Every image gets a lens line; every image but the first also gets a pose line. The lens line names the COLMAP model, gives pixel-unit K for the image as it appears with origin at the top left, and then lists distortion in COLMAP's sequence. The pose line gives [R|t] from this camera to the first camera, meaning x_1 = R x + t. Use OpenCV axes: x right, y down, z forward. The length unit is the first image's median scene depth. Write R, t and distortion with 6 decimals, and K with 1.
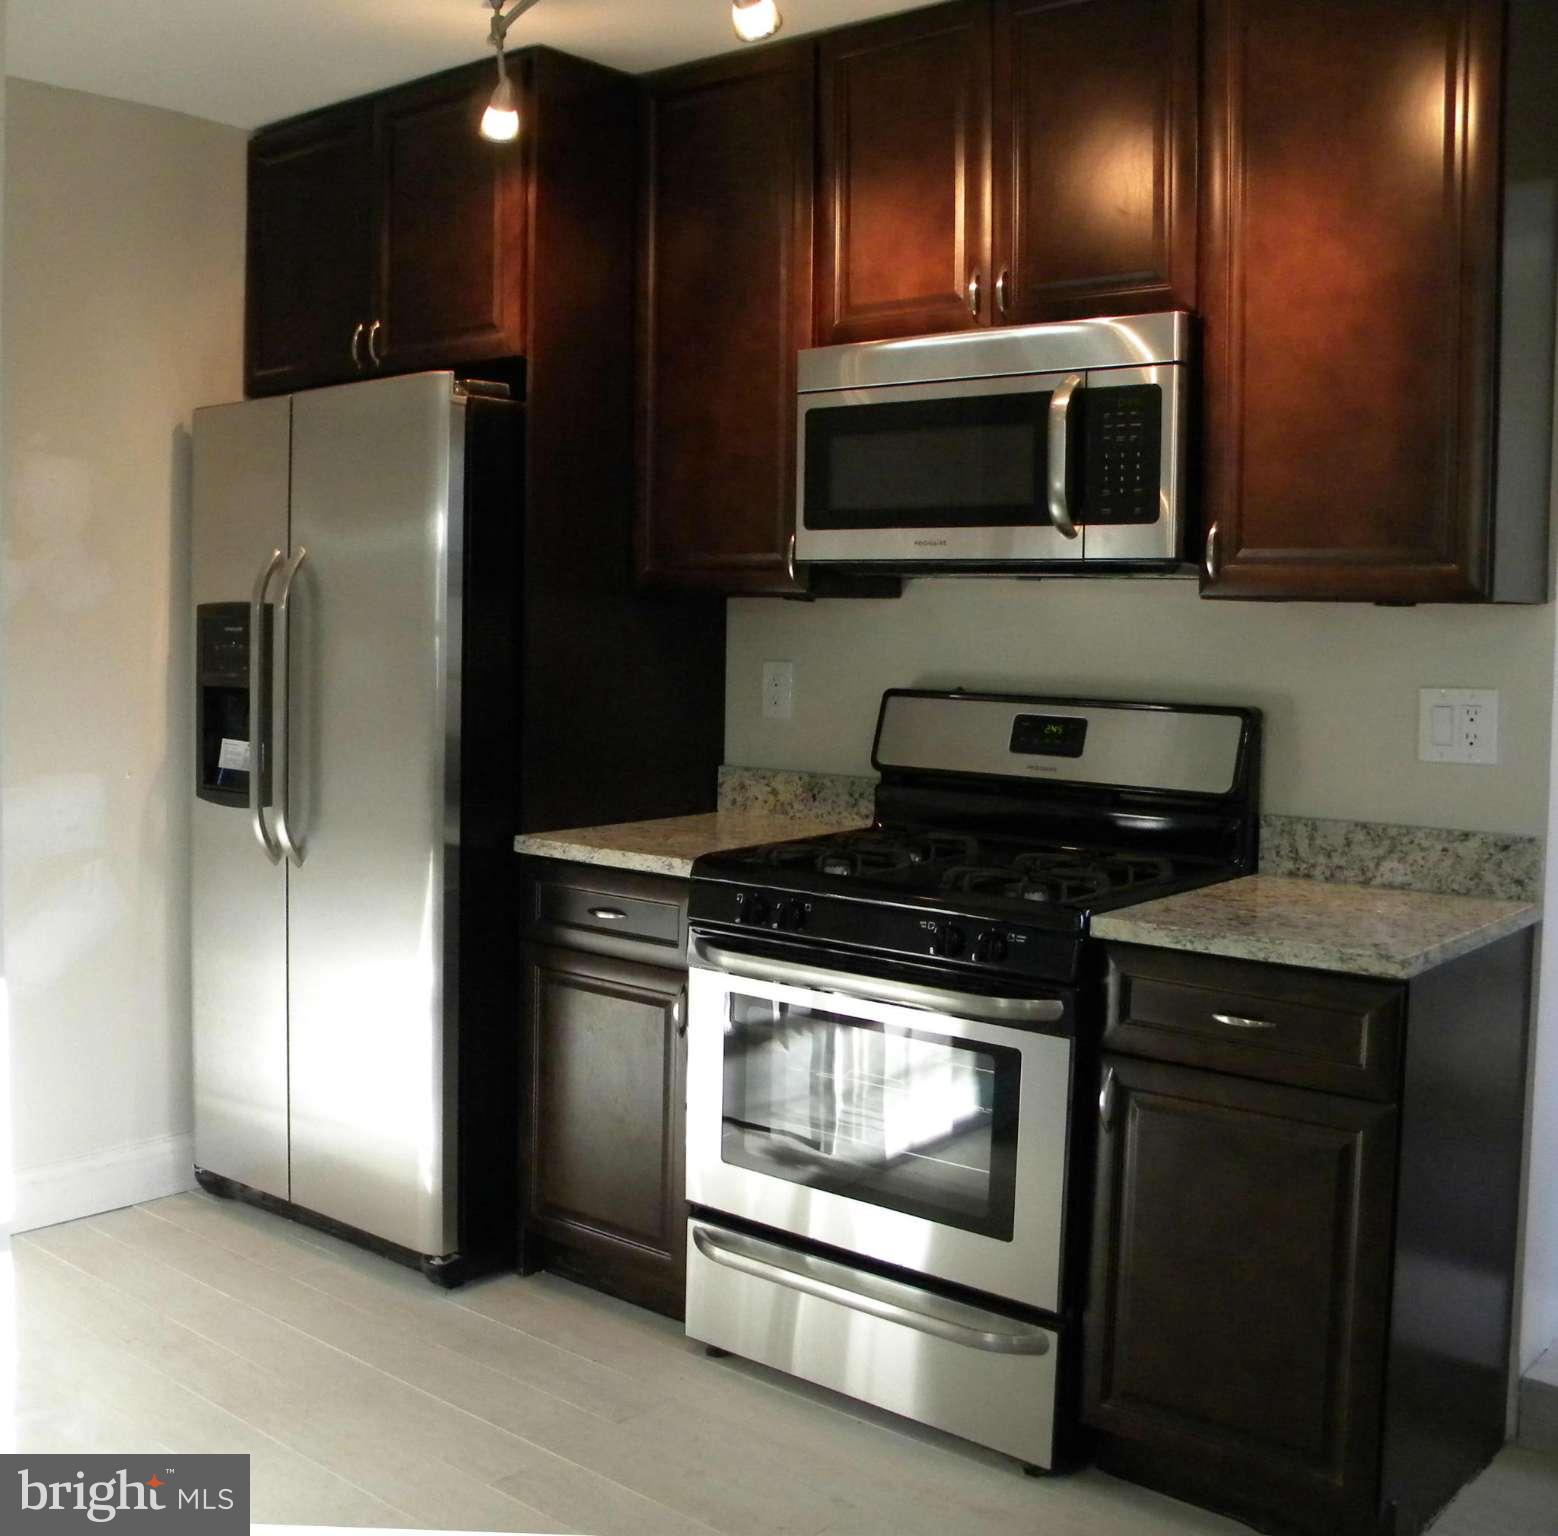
lens RADIAL K [[1789.4, 0, 670.8], [0, 1789.4, 730.0], [0, 0, 1]] dist [-0.183514, 0.301466]
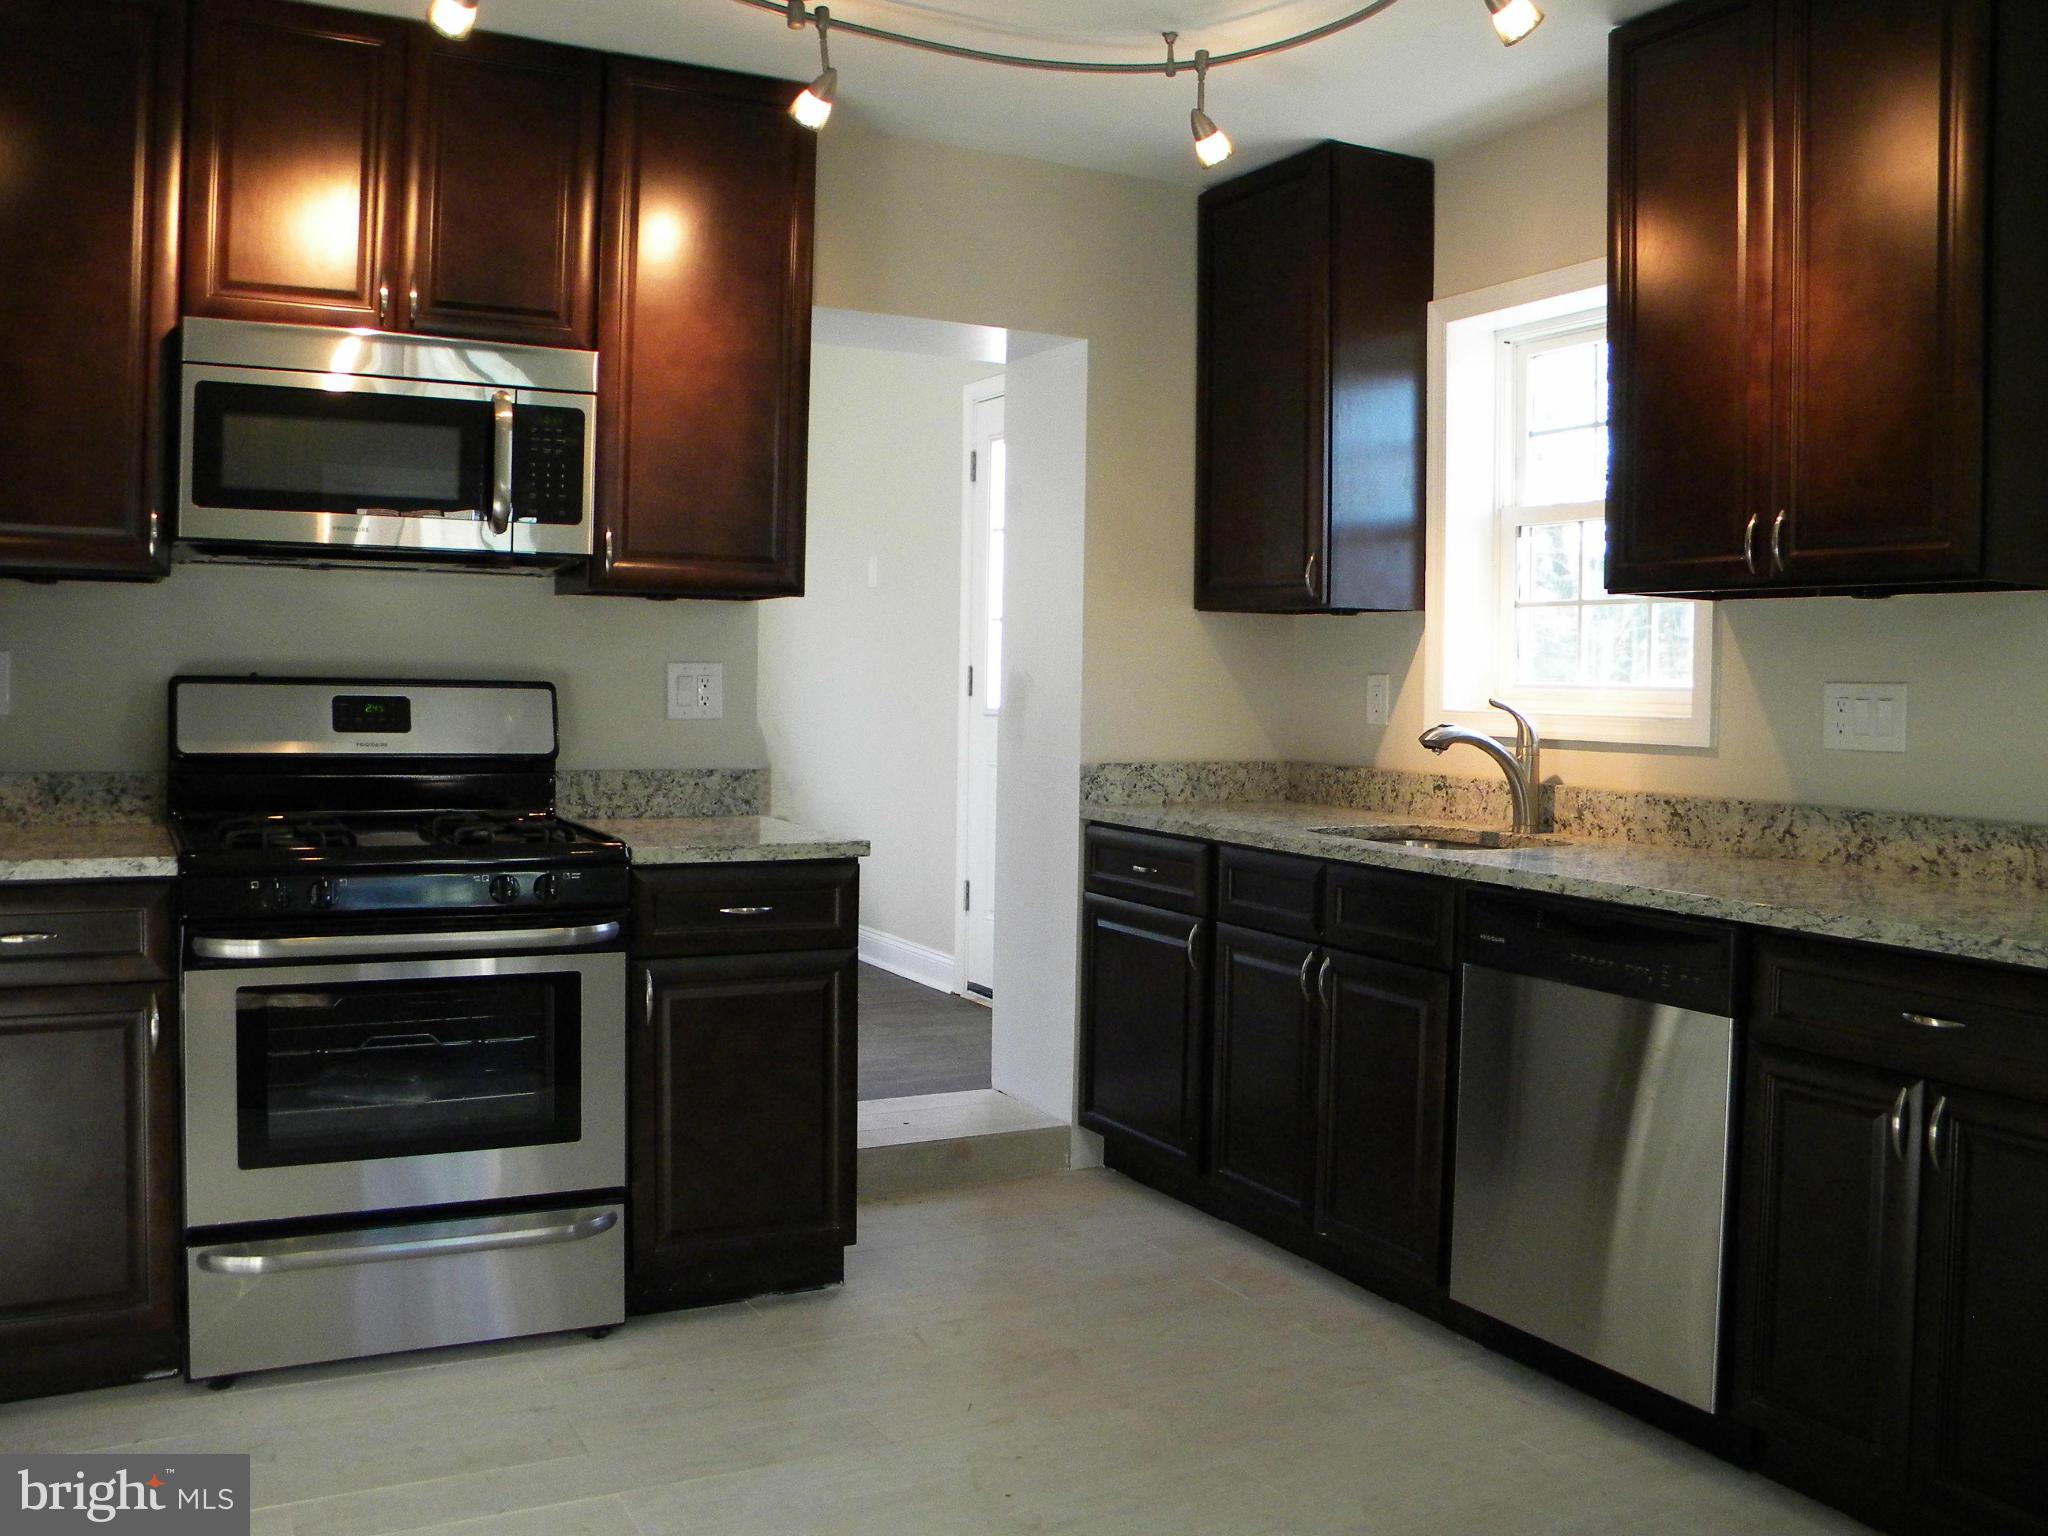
lens RADIAL K [[1746.8, 0, 1010.4], [0, 1746.8, 731.6], [0, 0, 1]] dist [-0.182233, 0.168589]
pose [[0.346979, -0.036495, 0.937163, -0.695212], [0.051237, 0.998488, 0.019913, 0.014284], [-0.936472, 0.041108, 0.348324, 0.307526]]
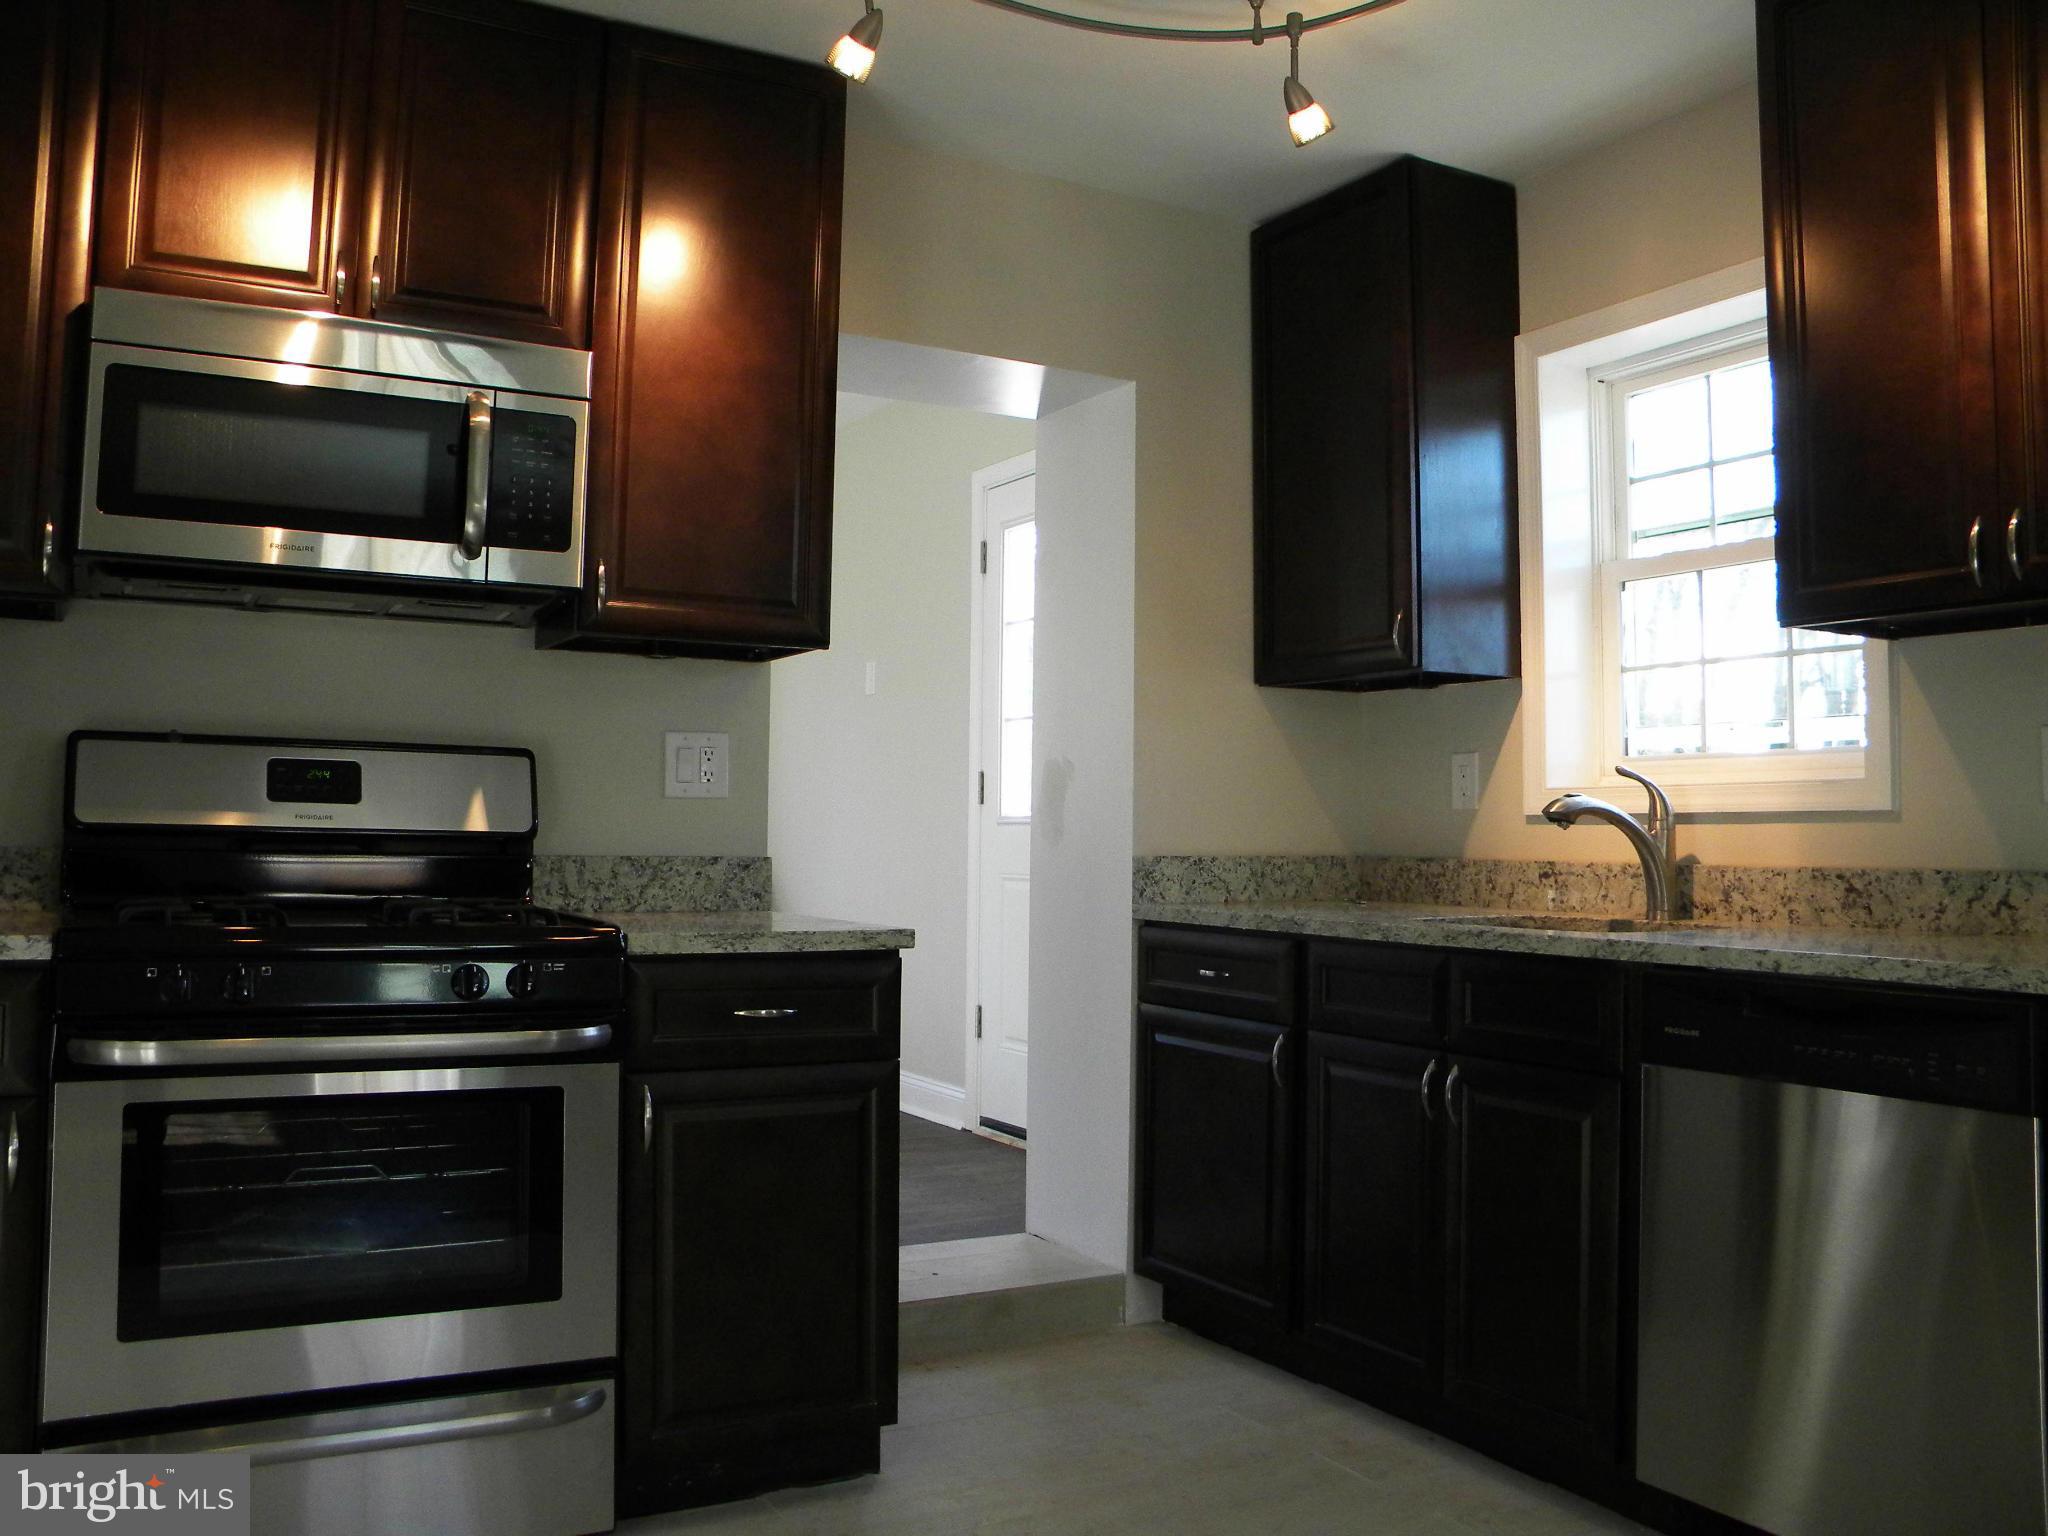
lens RADIAL K [[1707.6, 0, 1012.0], [0, 1707.6, 735.7], [0, 0, 1]] dist [-0.179494, 0.156829]
pose [[0.324290, 0.043870, 0.944940, -0.523008], [0.057111, 0.996194, -0.065850, 0.062290], [-0.944232, 0.075321, 0.320550, 0.438483]]
